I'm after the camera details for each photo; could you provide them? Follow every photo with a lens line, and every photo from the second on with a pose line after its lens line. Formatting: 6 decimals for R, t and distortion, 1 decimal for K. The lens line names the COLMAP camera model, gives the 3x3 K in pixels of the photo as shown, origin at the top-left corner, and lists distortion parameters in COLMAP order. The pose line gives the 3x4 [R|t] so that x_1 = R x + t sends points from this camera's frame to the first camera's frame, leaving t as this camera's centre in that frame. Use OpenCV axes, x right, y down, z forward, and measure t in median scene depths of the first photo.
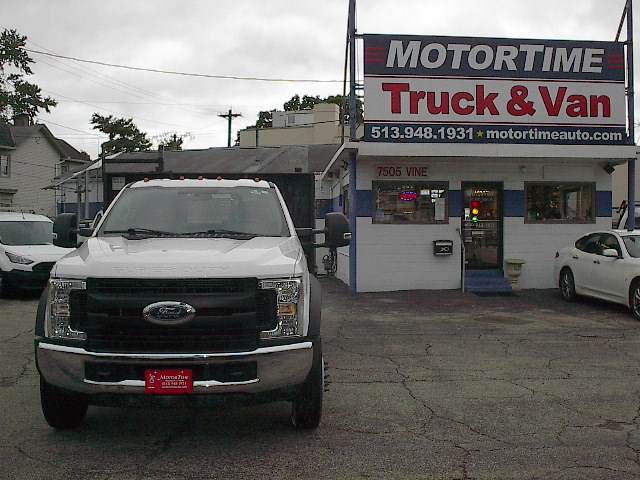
lens RADIAL K [[711.2, 0, 323.6], [0, 711.2, 239.4], [0, 0, 1]] dist [-0.135321, 0.064741]
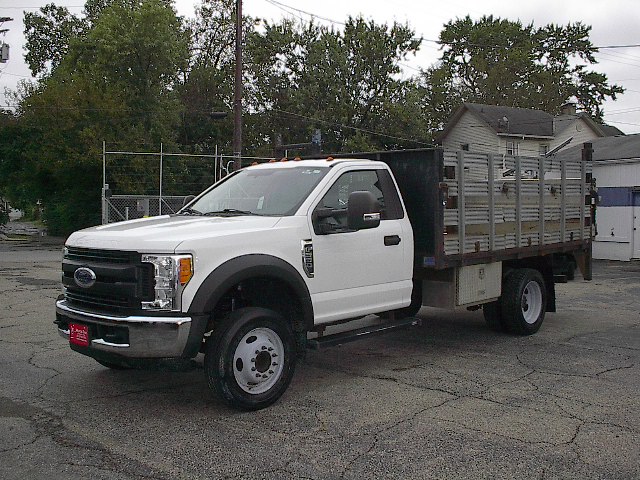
lens RADIAL K [[711.2, 0, 323.6], [0, 711.2, 239.4], [0, 0, 1]] dist [-0.135321, 0.064741]
pose [[0.684630, 0.030551, -0.728250, 0.255838], [-0.019598, 0.999532, 0.023508, 0.001433], [0.728627, -0.001822, 0.684908, 0.136527]]
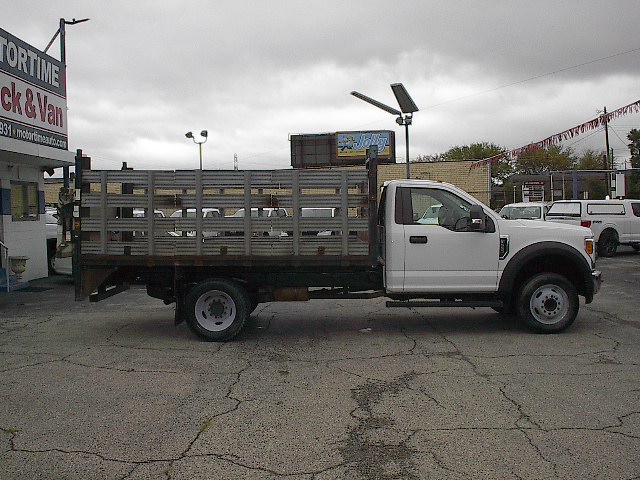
lens RADIAL K [[711.2, 0, 323.6], [0, 711.2, 239.4], [0, 0, 1]] dist [-0.135321, 0.064741]
pose [[0.058041, -0.041252, 0.997462, -0.737166], [0.044472, 0.998261, 0.038697, -0.015773], [-0.997323, 0.042113, 0.059775, 0.511158]]
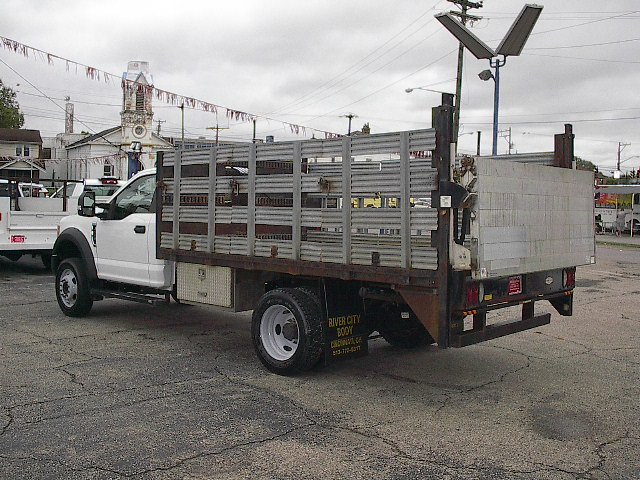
lens RADIAL K [[711.2, 0, 323.6], [0, 711.2, 239.4], [0, 0, 1]] dist [-0.135321, 0.064741]
pose [[-0.723482, 0.013051, -0.690220, 0.238600], [-0.048715, 0.996364, 0.069902, -0.026062], [0.688623, 0.084196, -0.720215, 0.966631]]
